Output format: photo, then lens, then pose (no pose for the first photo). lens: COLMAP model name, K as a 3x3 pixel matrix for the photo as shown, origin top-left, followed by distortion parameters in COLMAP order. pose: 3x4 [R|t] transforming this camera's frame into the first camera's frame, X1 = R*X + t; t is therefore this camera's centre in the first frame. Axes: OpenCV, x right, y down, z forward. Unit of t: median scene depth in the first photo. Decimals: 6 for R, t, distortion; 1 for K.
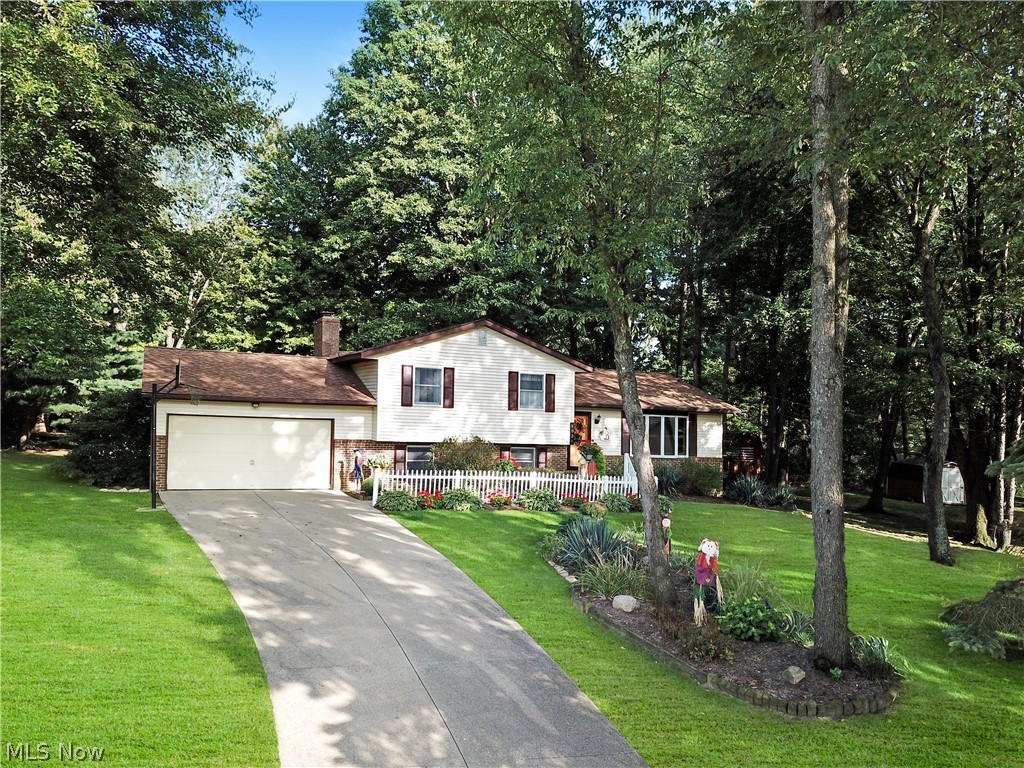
lens RADIAL K [[785.4, 0, 512.0], [0, 785.4, 384.0], [0, 0, 1]] dist [-0.001712, -0.003069]
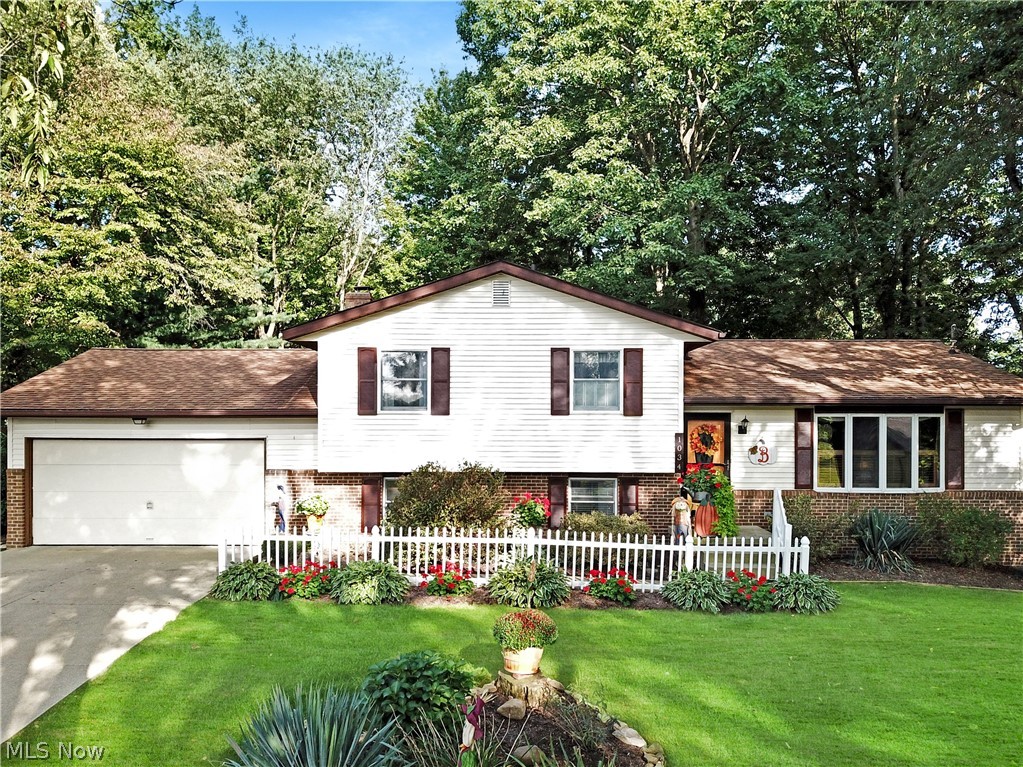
lens RADIAL K [[854.1, 0, 470.4], [0, 854.1, 433.4], [0, 0, 1]] dist [-0.001352, -0.001965]
pose [[0.903144, -0.029000, -0.428358, 0.184297], [0.048161, 0.998262, 0.033959, 0.019786], [0.426629, -0.051300, 0.902971, 0.350173]]
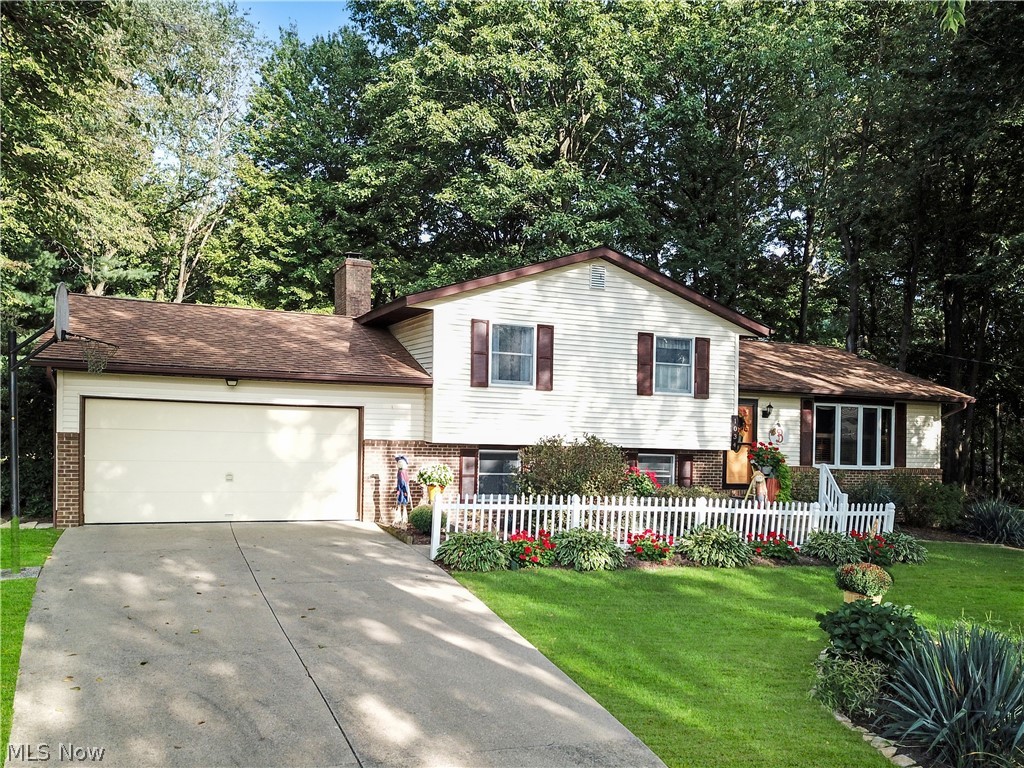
lens RADIAL K [[841.8, 0, 513.3], [0, 841.8, 413.5], [0, 0, 1]] dist [0.015624, 0.001995]
pose [[0.998684, 0.001959, -0.051244, -0.060932], [0.000058, 0.999226, 0.039341, 0.019167], [0.051281, -0.039292, 0.997911, 0.281210]]
